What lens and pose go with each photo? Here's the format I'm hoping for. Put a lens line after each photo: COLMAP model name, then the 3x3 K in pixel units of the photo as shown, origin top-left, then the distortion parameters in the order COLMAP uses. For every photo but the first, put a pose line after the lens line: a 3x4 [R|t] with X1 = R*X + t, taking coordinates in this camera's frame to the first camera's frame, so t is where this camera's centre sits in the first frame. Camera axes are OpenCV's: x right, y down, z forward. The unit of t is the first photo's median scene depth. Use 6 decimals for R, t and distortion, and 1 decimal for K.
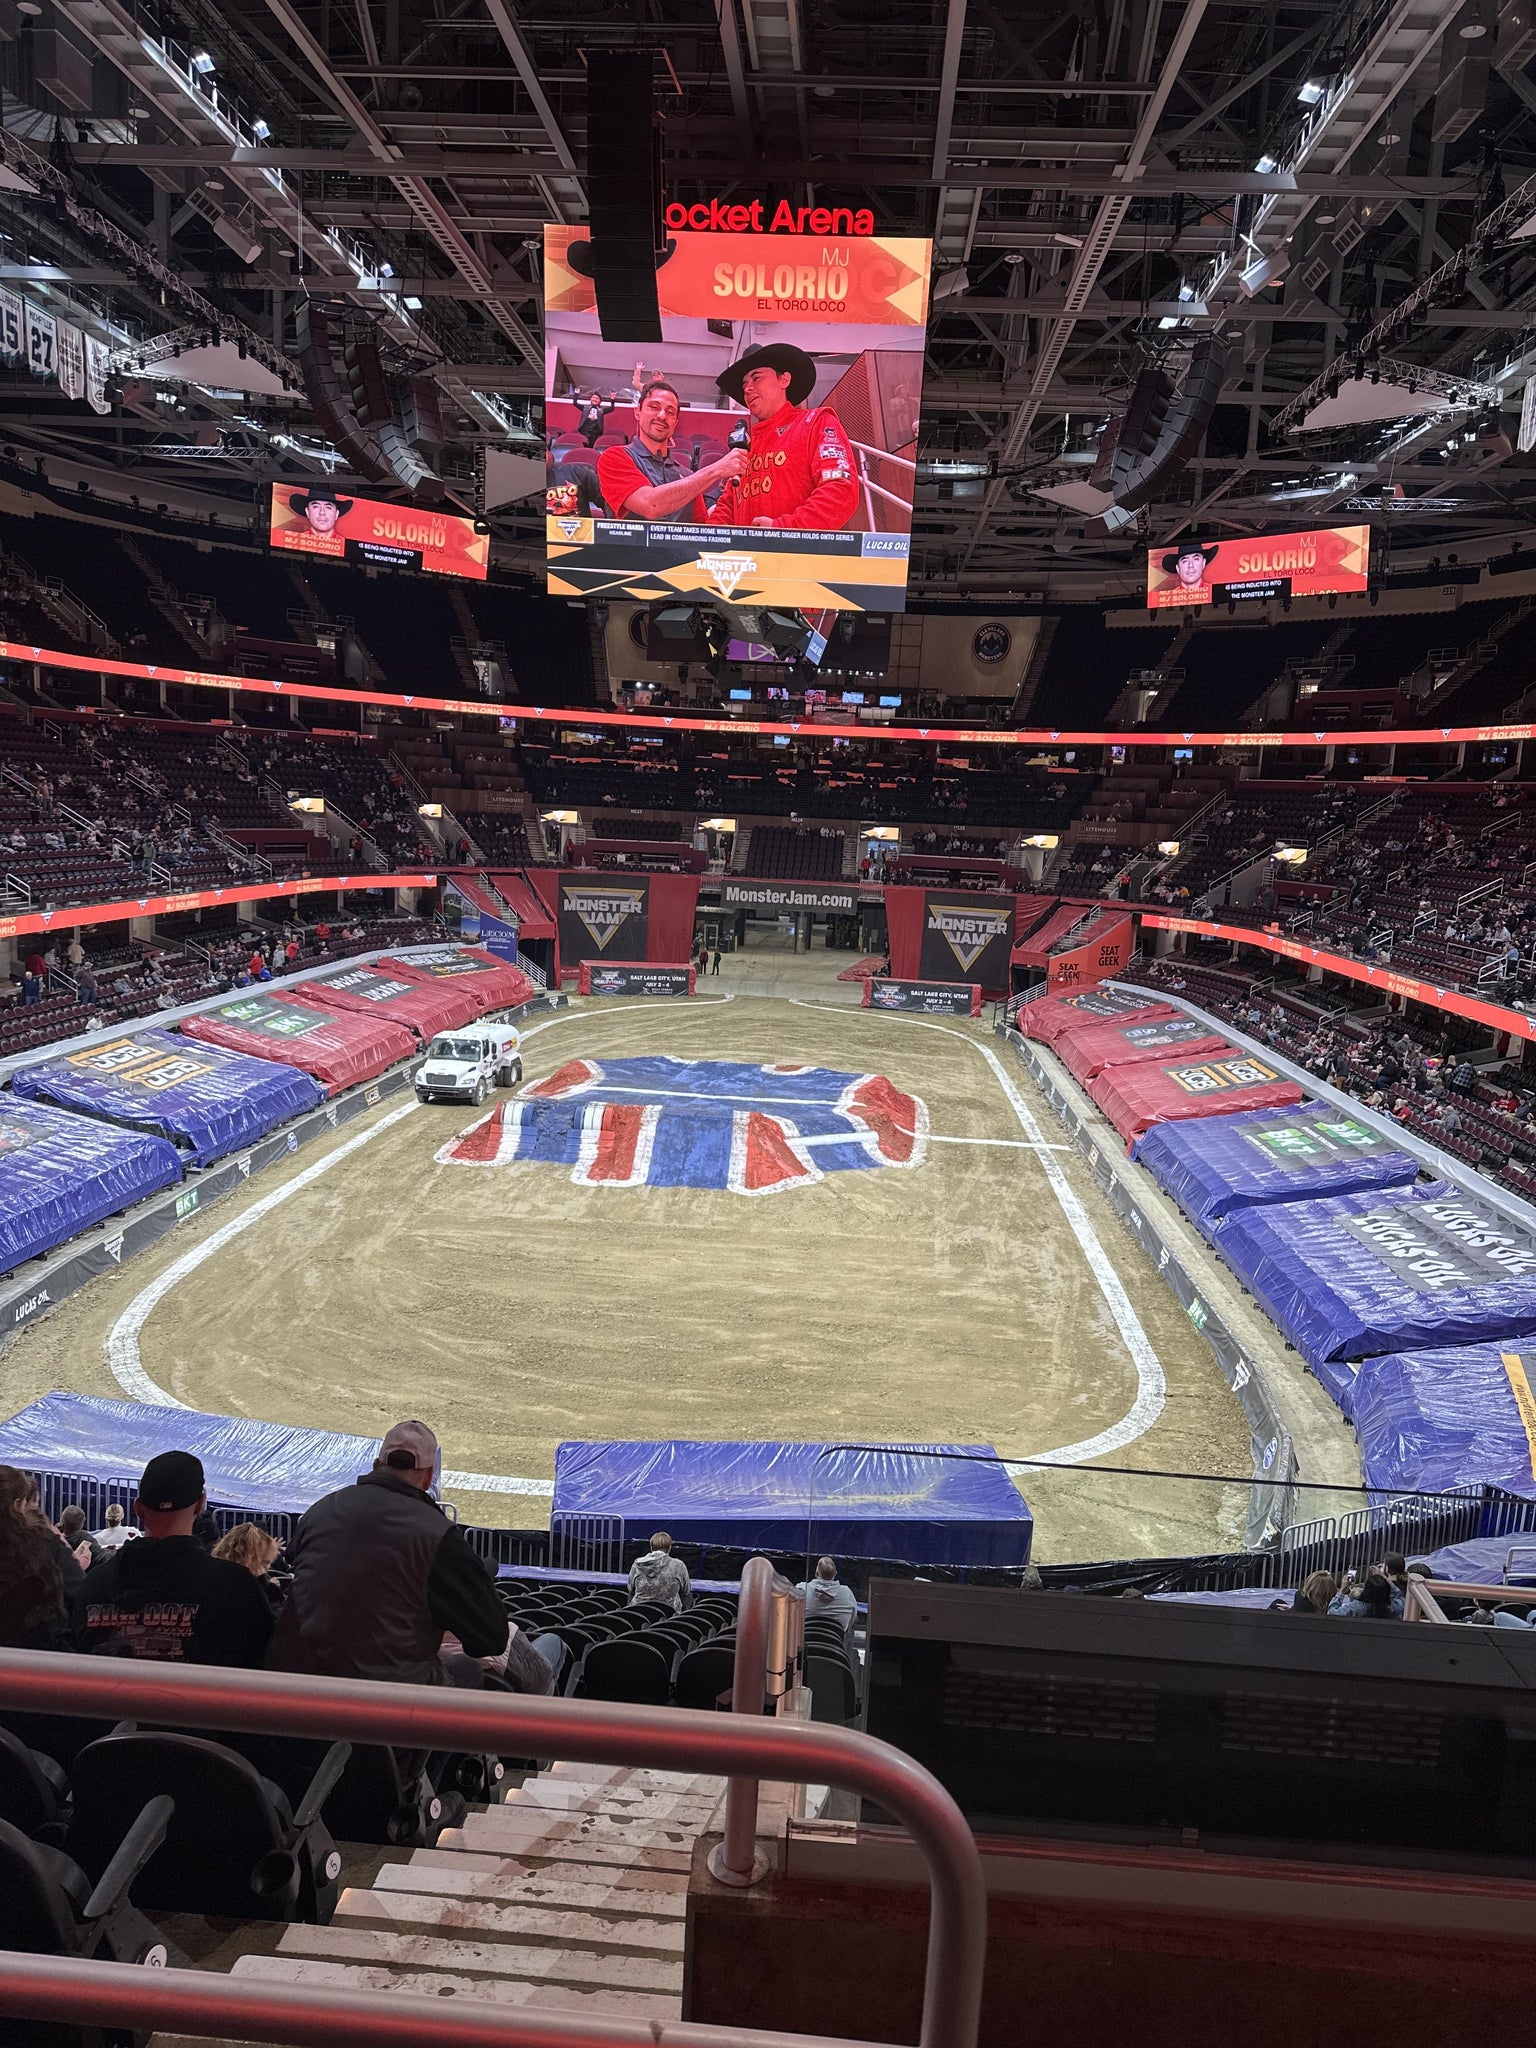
lens RADIAL K [[1432.3, 0, 772.4], [0, 1432.3, 1029.4], [0, 0, 1]] dist [0.034728, -0.033958]
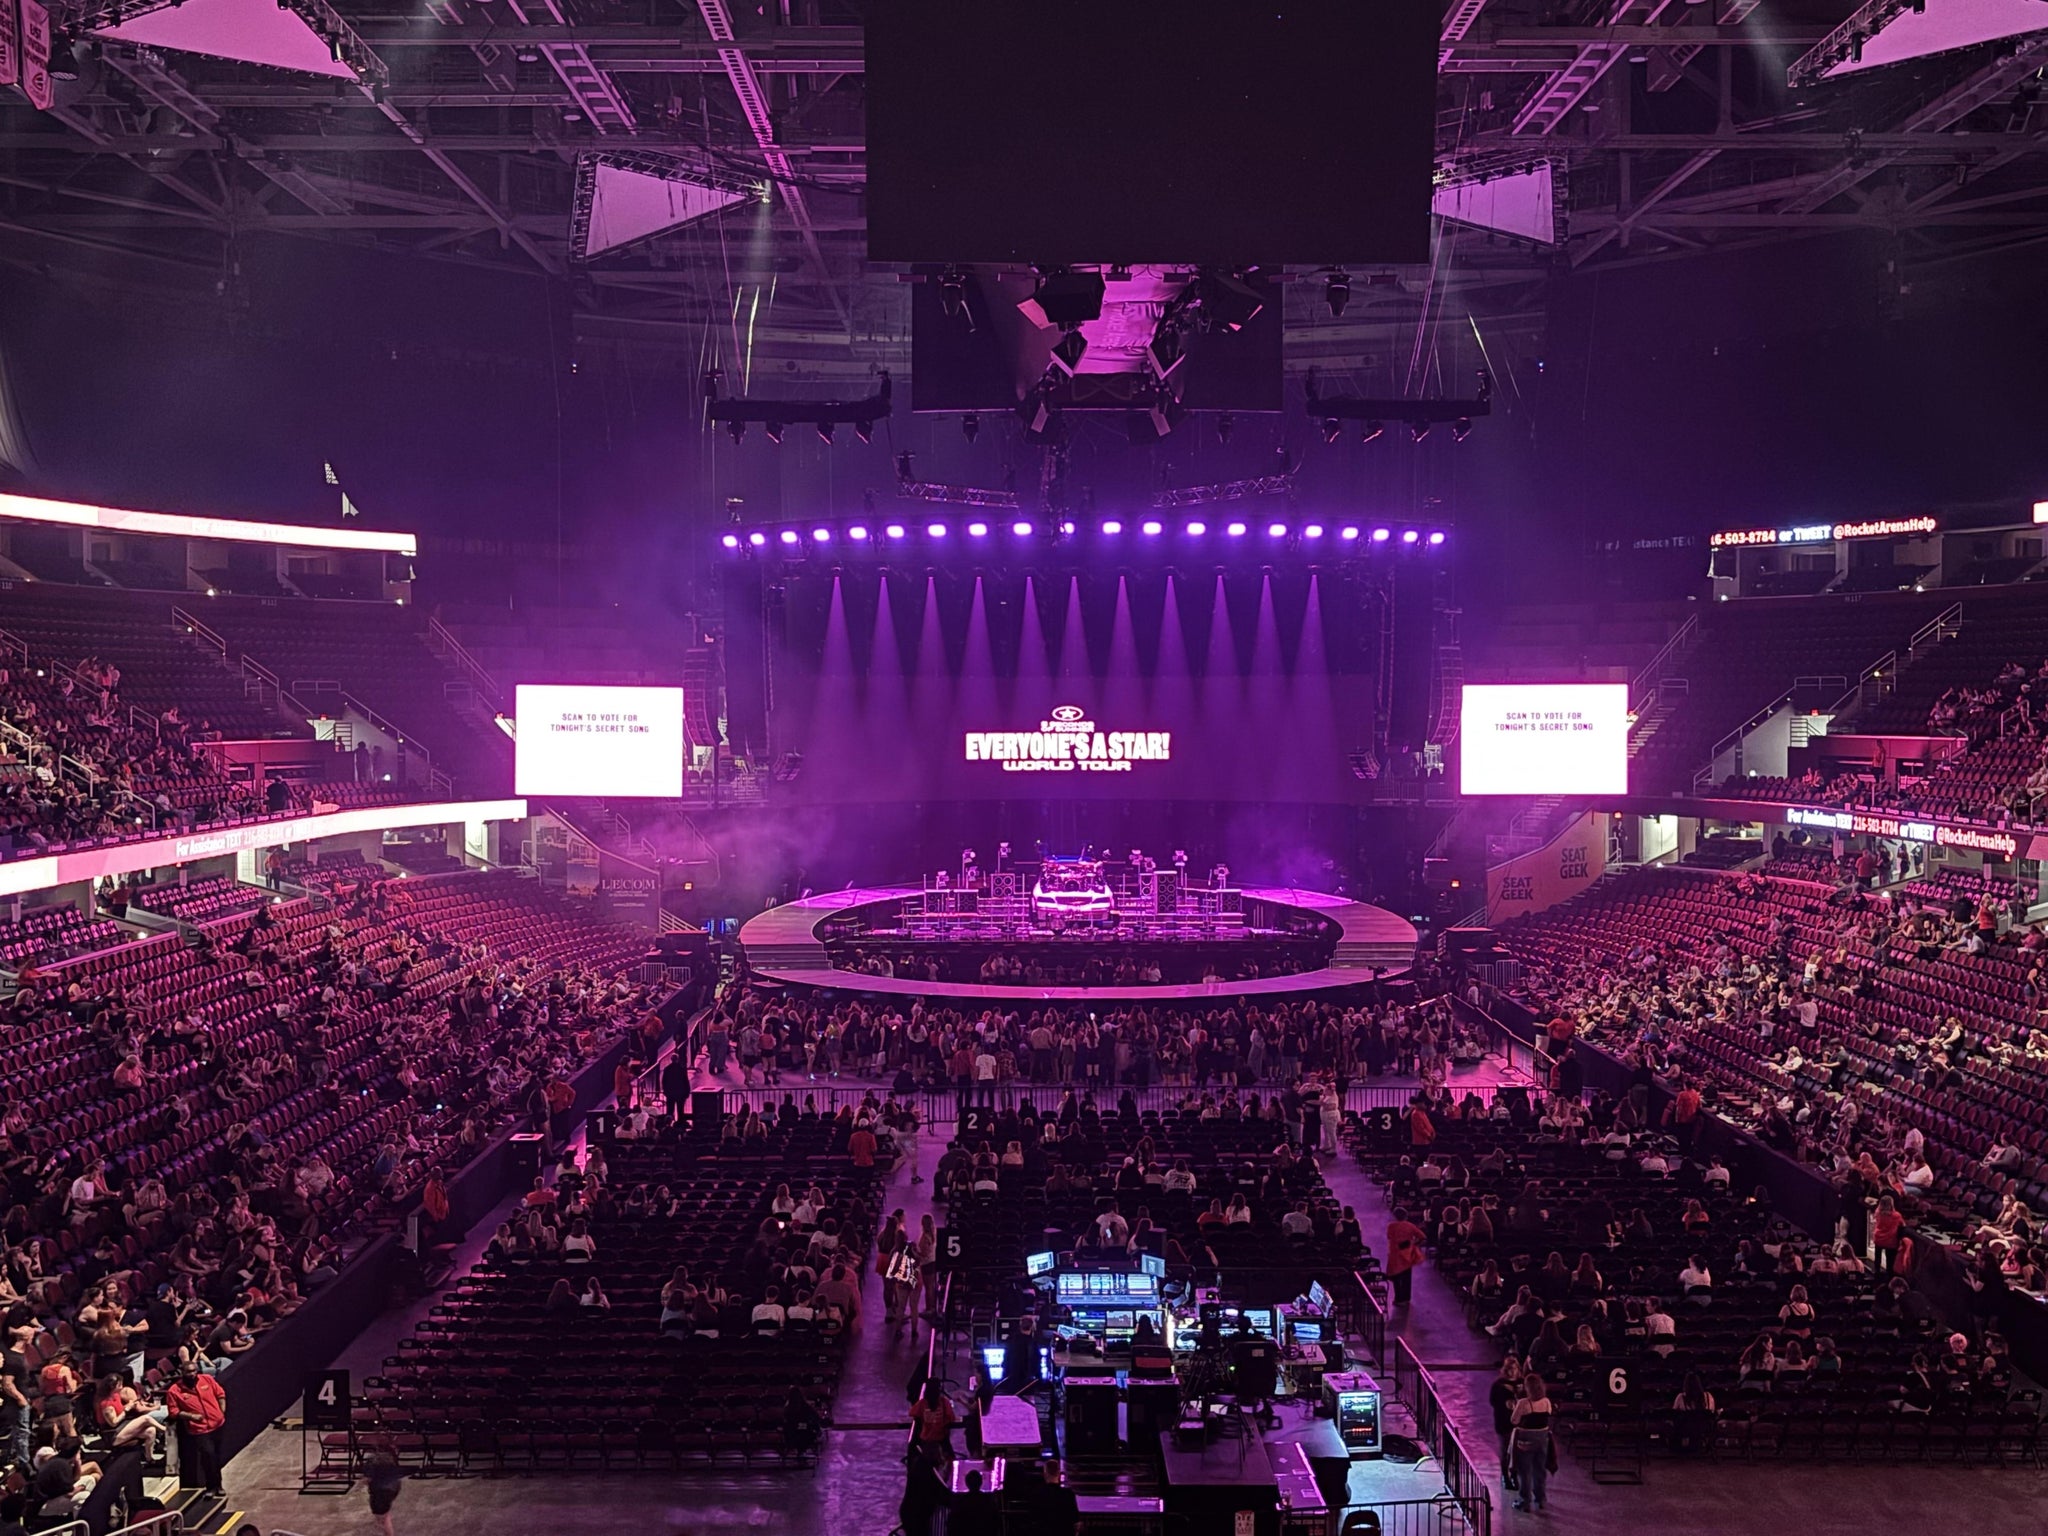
lens RADIAL K [[2116.6, 0, 1016.2], [0, 2116.6, 753.4], [0, 0, 1]] dist [0.033216, 0.000000]
pose [[0.996070, -0.053586, 0.070527, -0.116225], [0.062788, 0.988785, -0.135508, 0.019501], [-0.062475, 0.139403, 0.988263, 0.065652]]
